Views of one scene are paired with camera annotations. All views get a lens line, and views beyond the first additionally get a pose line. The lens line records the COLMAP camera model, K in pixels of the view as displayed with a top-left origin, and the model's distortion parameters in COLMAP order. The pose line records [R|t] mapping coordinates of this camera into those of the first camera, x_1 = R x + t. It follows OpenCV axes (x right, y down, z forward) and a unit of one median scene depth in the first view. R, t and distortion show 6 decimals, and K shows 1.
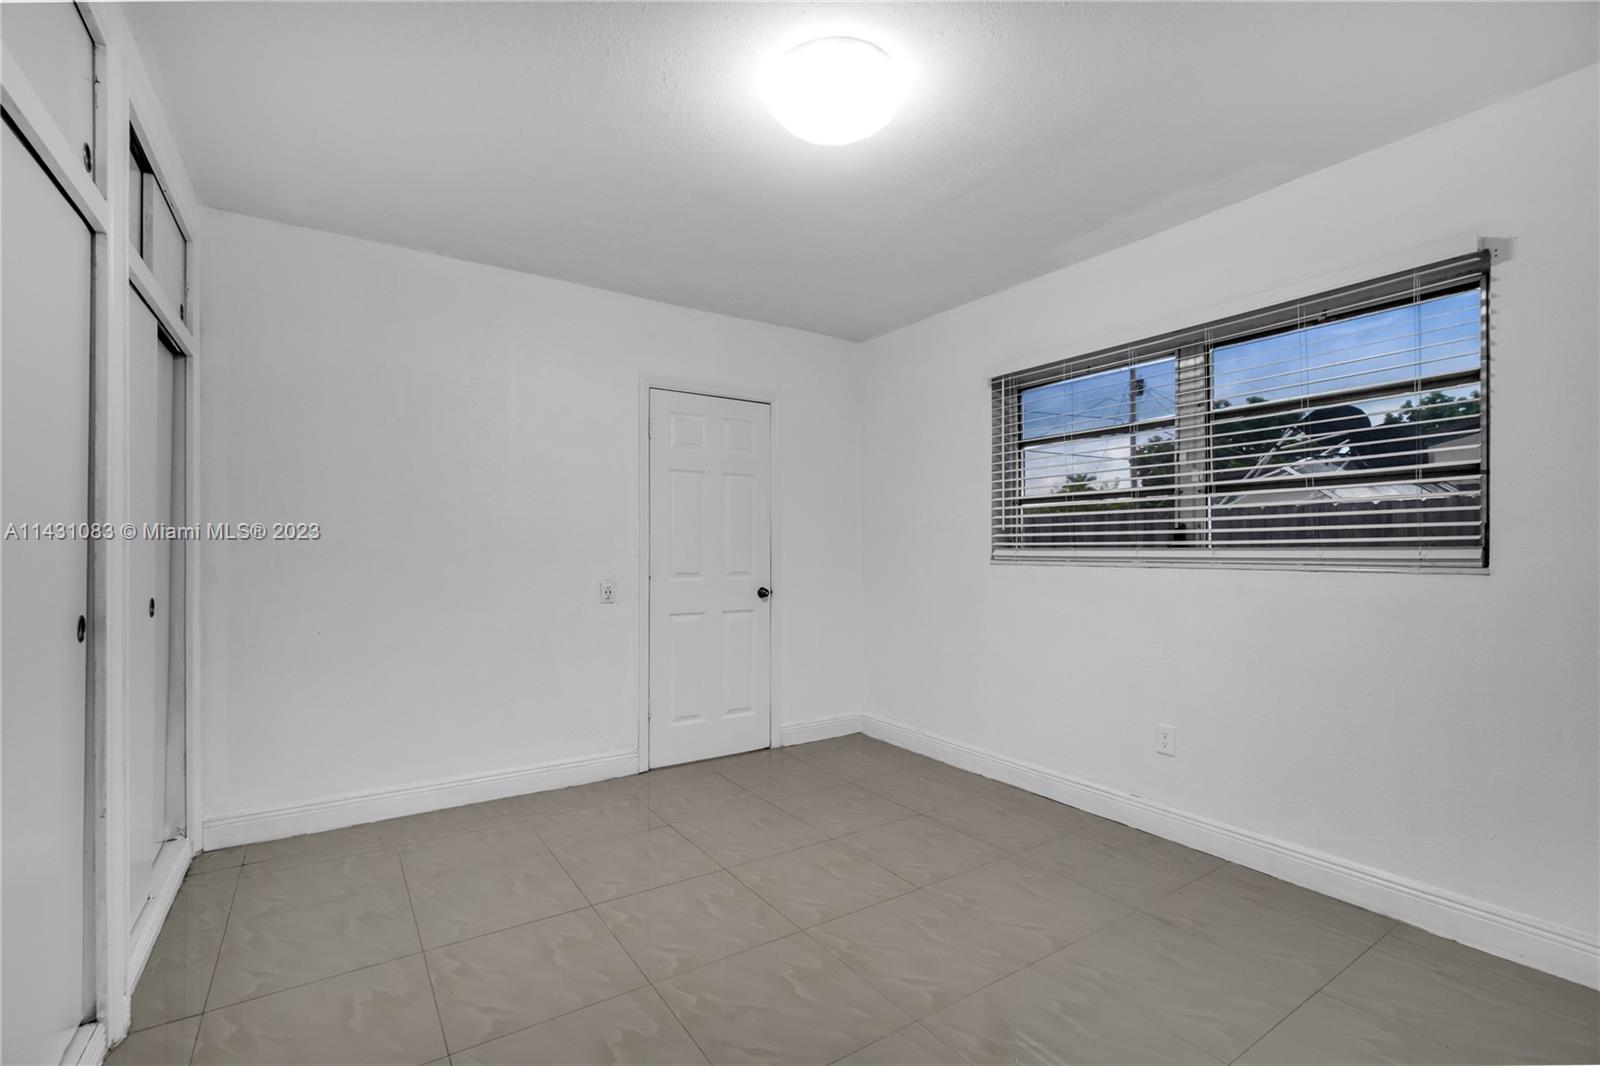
lens RADIAL K [[705.1, 0, 806.4], [0, 705.1, 545.6], [0, 0, 1]] dist [-0.000747, 0.000001]
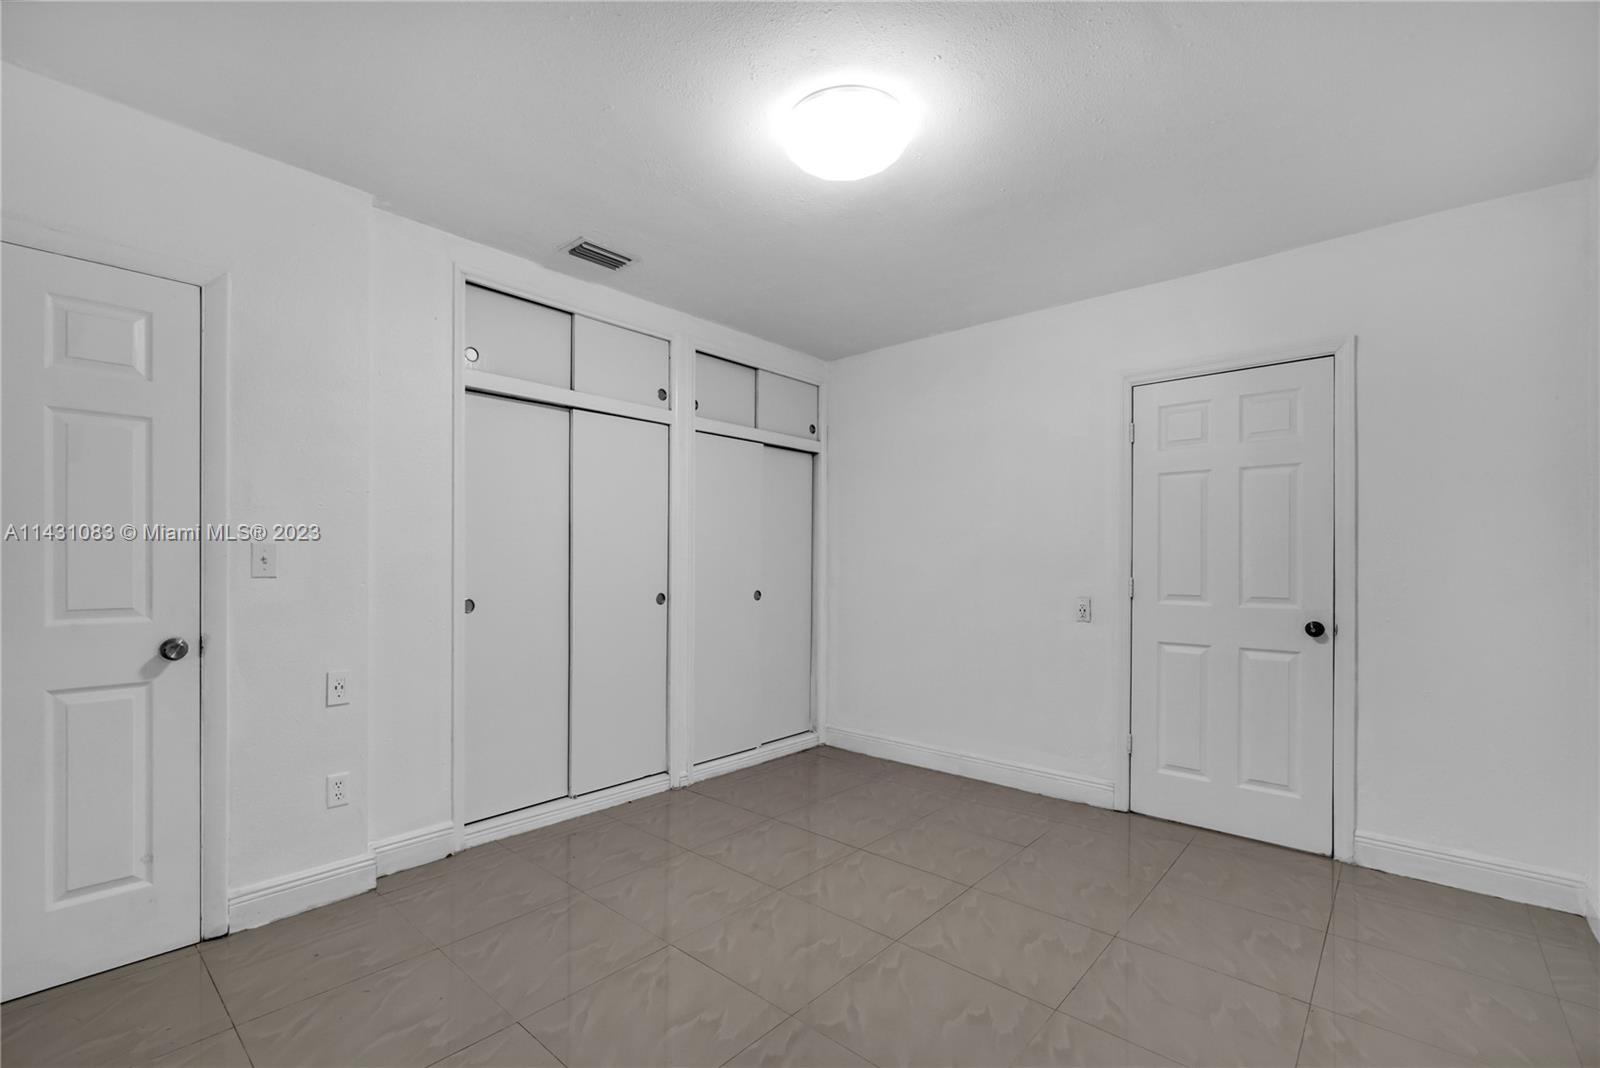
lens RADIAL K [[704.7, 0, 781.9], [0, 704.7, 552.8], [0, 0, 1]] dist [-0.000368, 0.000507]
pose [[0.233395, -0.014519, -0.972274, 0.561619], [0.005825, 0.999891, -0.013533, -0.002792], [0.972365, -0.002505, 0.233454, 0.366891]]
